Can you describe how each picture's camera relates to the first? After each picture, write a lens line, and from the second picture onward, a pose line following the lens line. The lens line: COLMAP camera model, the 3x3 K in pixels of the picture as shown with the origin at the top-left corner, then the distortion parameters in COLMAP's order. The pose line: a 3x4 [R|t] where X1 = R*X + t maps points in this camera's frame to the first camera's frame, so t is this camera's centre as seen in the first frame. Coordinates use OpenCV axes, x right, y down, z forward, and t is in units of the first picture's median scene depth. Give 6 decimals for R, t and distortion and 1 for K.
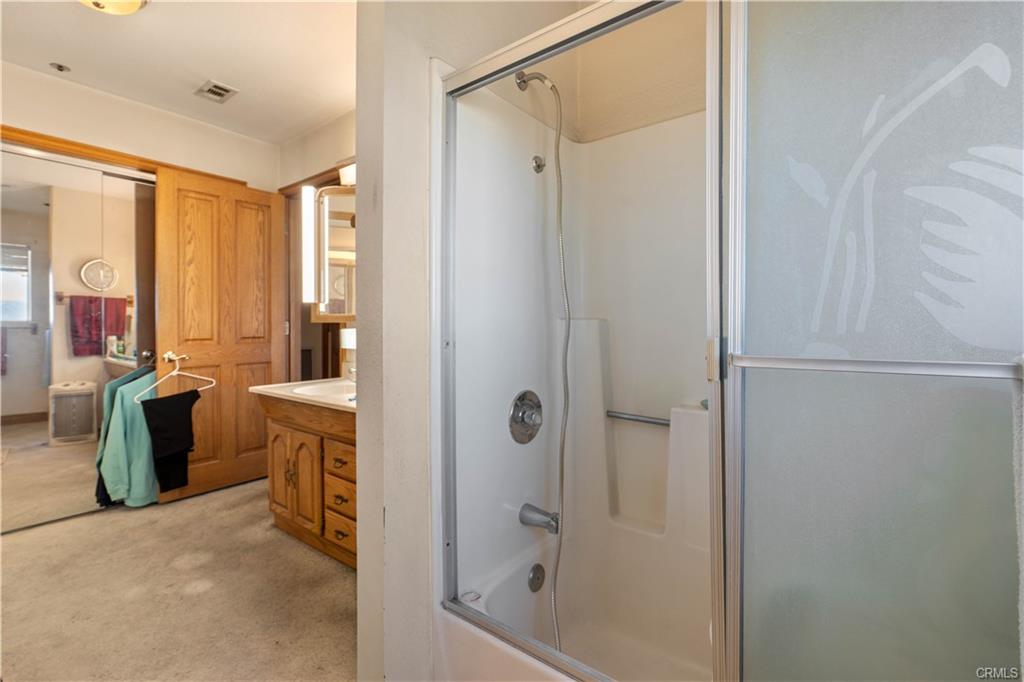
lens RADIAL K [[461.1, 0, 517.4], [0, 461.1, 335.2], [0, 0, 1]] dist [-0.010372, -0.001279]
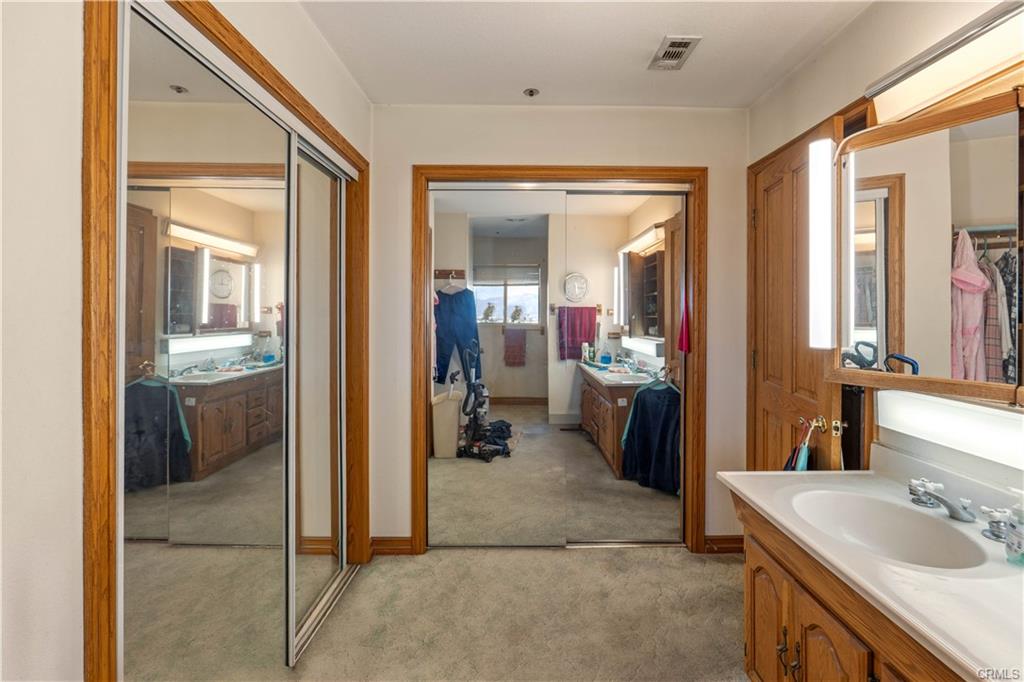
lens RADIAL K [[469.1, 0, 534.7], [0, 469.1, 319.6], [0, 0, 1]] dist [-0.000027, 0.000248]
pose [[0.654212, 0.001779, -0.756309, -0.226379], [-0.006313, 0.999975, -0.003109, -0.092833], [0.756285, 0.006809, 0.654207, 0.331174]]
